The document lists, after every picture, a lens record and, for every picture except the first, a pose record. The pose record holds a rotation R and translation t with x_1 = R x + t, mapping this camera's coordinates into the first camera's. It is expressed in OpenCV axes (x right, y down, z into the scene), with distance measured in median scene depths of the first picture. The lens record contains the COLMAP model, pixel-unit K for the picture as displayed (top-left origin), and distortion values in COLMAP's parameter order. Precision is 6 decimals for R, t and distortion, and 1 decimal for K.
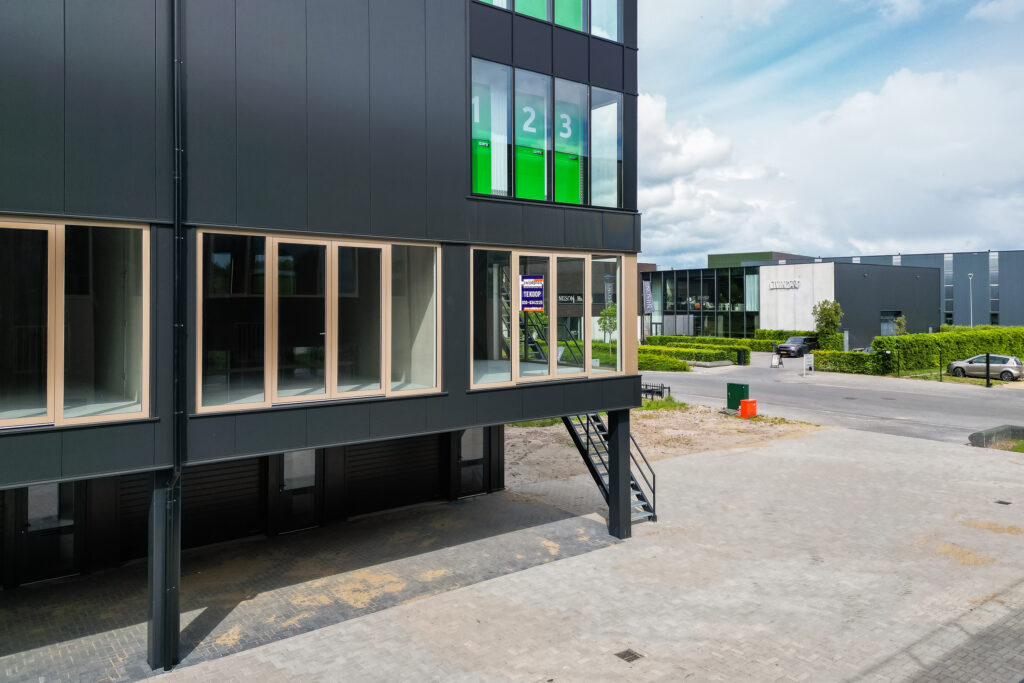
lens RADIAL K [[737.5, 0, 495.0], [0, 737.5, 303.1], [0, 0, 1]] dist [0.073023, -0.057130]
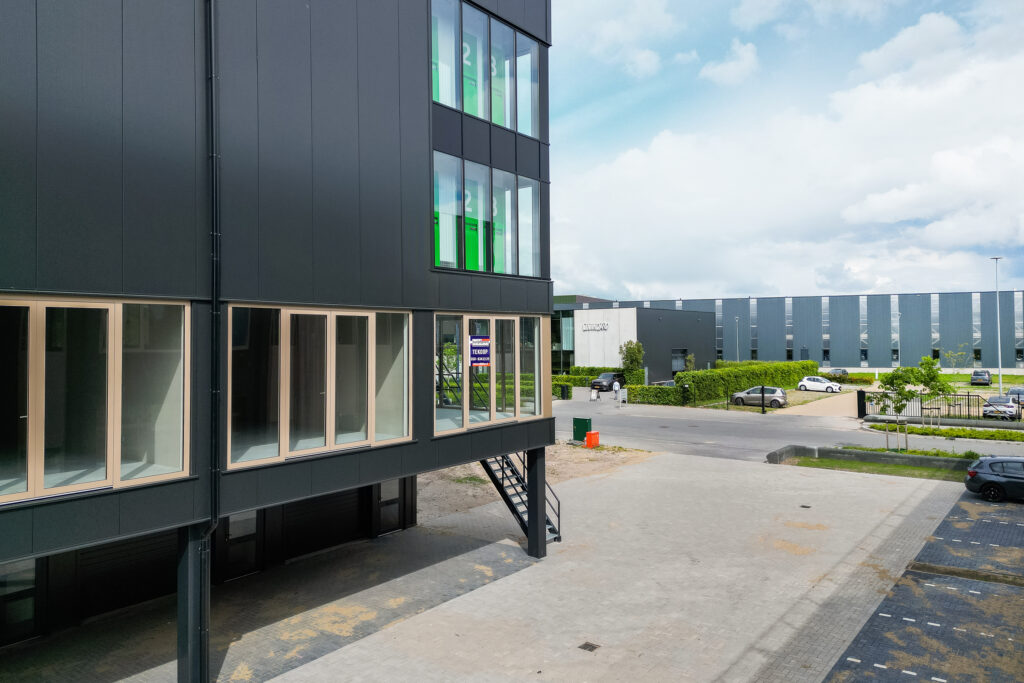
lens RADIAL K [[737.5, 0, 486.2], [0, 737.5, 322.4], [0, 0, 1]] dist [0.073023, -0.057130]
pose [[0.966106, 0.000765, 0.258145, -0.258784], [0.004730, 0.999775, -0.020661, -0.037572], [-0.258103, 0.021182, 0.965885, -0.142571]]
